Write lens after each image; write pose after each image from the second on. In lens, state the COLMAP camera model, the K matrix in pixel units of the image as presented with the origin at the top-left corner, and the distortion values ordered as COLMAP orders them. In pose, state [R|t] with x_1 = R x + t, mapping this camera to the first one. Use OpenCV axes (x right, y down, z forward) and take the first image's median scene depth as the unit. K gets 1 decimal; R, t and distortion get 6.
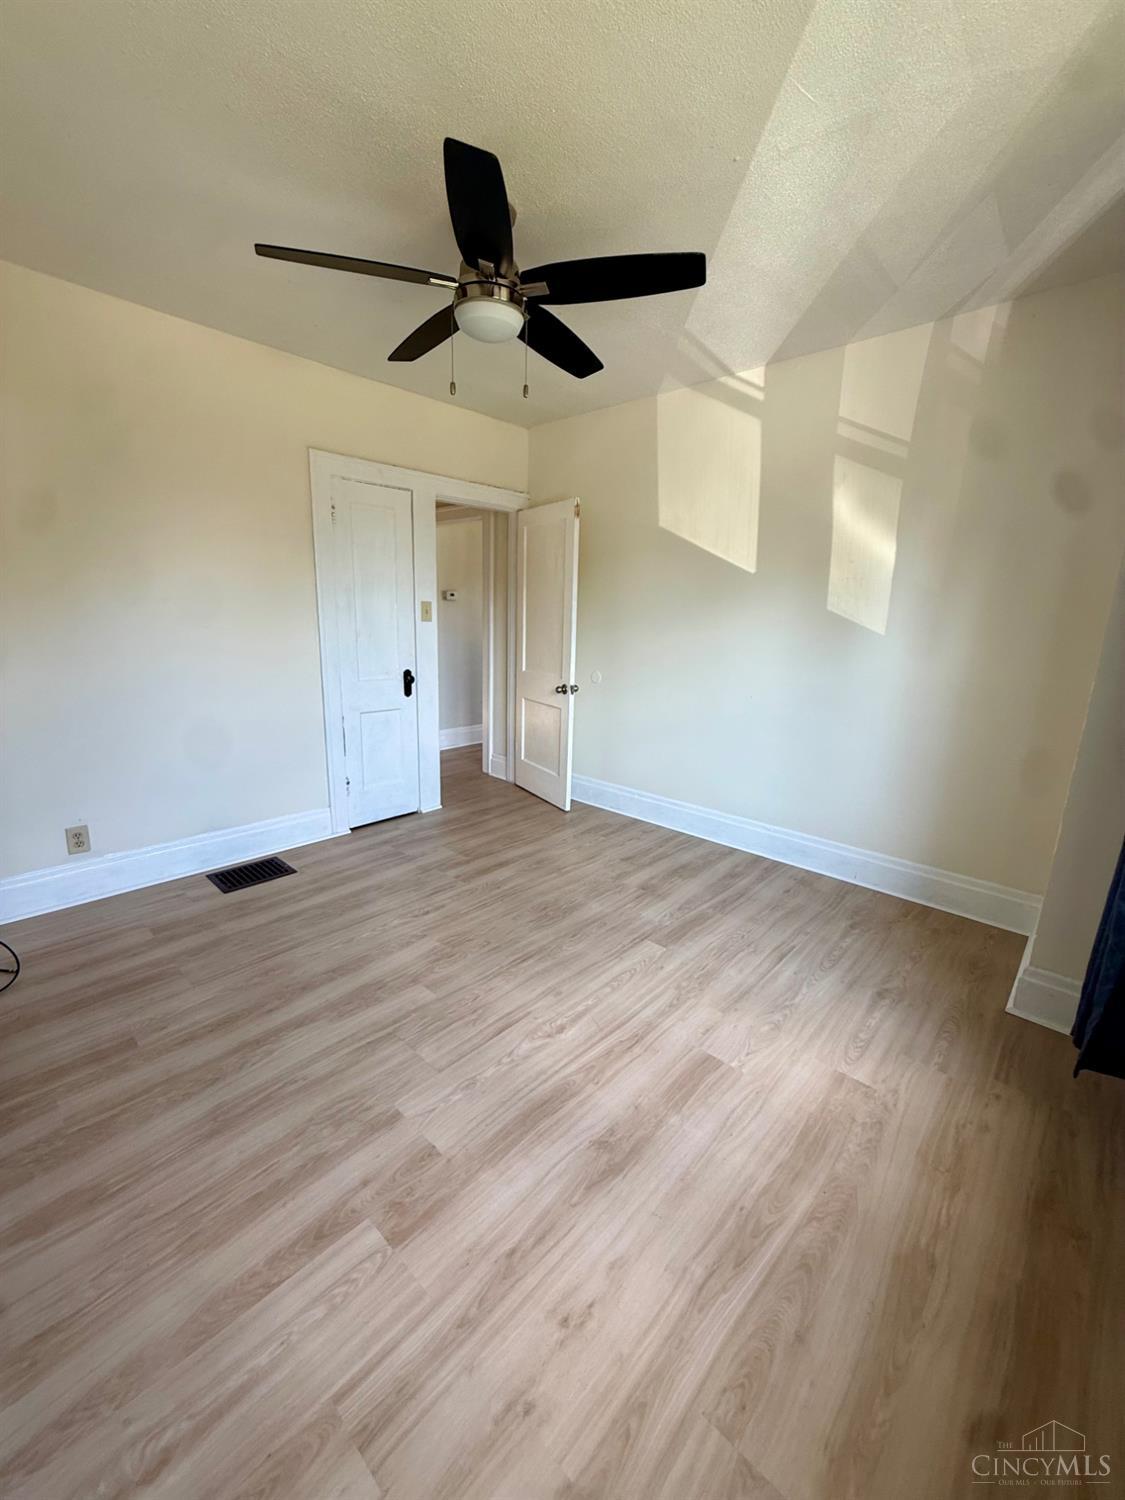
lens RADIAL K [[601.6, 0, 559.6], [0, 601.6, 751.2], [0, 0, 1]] dist [0.000548, 0.000323]
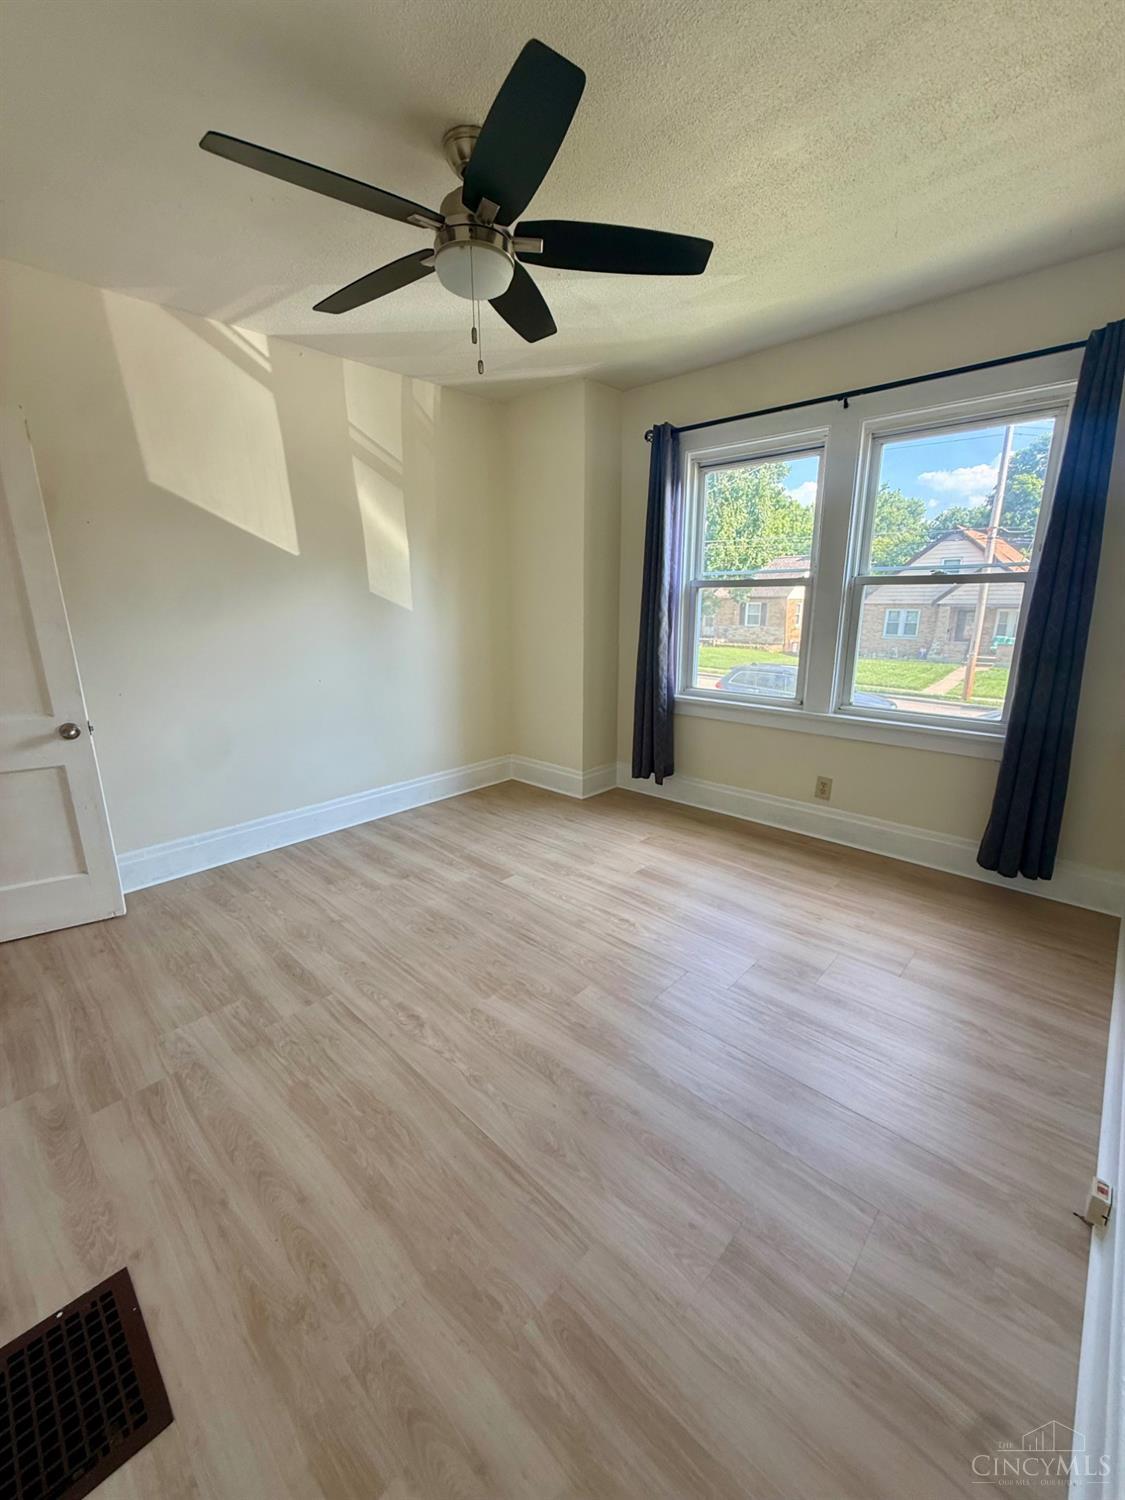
lens RADIAL K [[601.6, 0, 561.9], [0, 601.6, 749.9], [0, 0, 1]] dist [0.000548, 0.000323]
pose [[0.002504, -0.271232, 0.962511, -0.796652], [0.231917, 0.936429, 0.263278, -0.178360], [-0.972732, 0.222563, 0.065248, 0.666645]]
